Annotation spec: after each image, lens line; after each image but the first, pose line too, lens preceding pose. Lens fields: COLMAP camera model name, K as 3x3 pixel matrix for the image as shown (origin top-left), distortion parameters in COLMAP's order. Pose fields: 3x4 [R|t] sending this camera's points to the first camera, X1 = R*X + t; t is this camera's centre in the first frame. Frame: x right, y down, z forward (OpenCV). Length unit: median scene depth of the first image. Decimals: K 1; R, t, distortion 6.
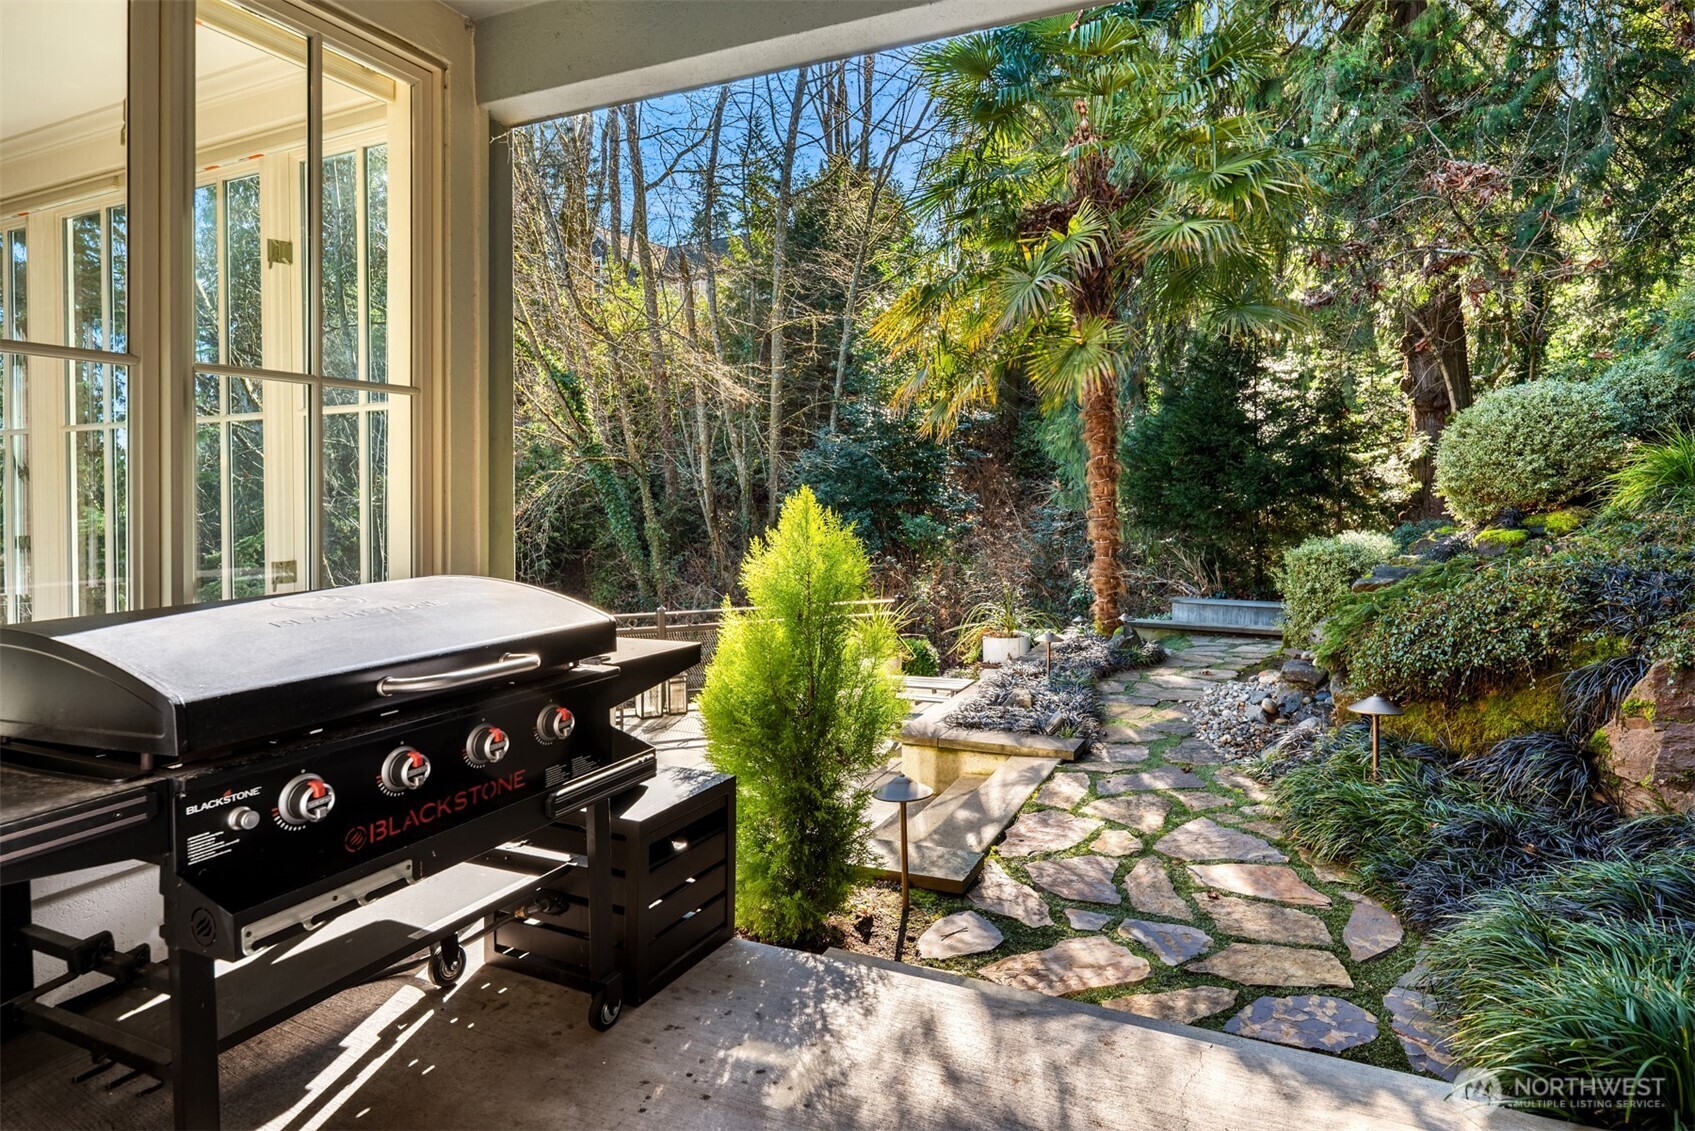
lens RADIAL K [[922.7, 0, 889.7], [0, 922.7, 514.6], [0, 0, 1]] dist [-0.004521, 0.000006]
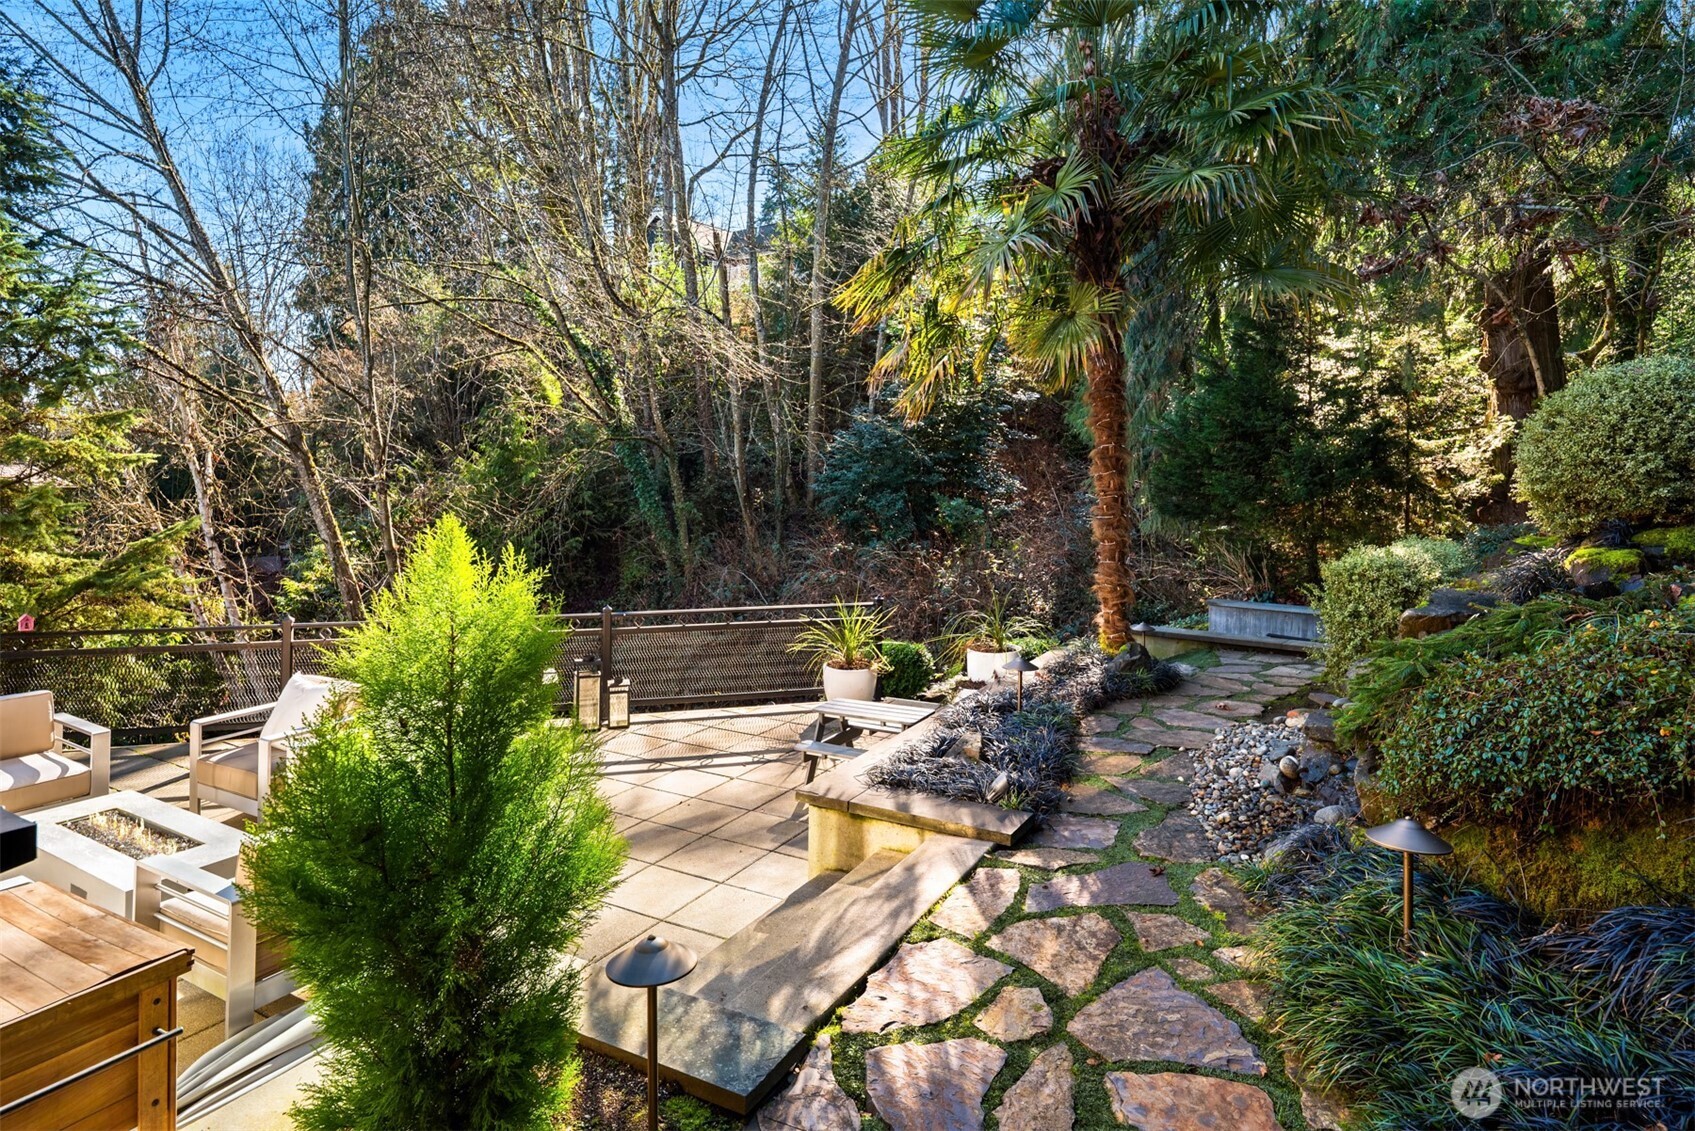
lens RADIAL K [[912.3, 0, 852.0], [0, 912.3, 469.5], [0, 0, 1]] dist [-0.005115, -0.001835]
pose [[0.994618, 0.011290, -0.102996, 0.099242], [-0.013852, 0.999611, -0.024193, -0.020197], [0.102683, 0.025489, 0.994388, 0.152487]]
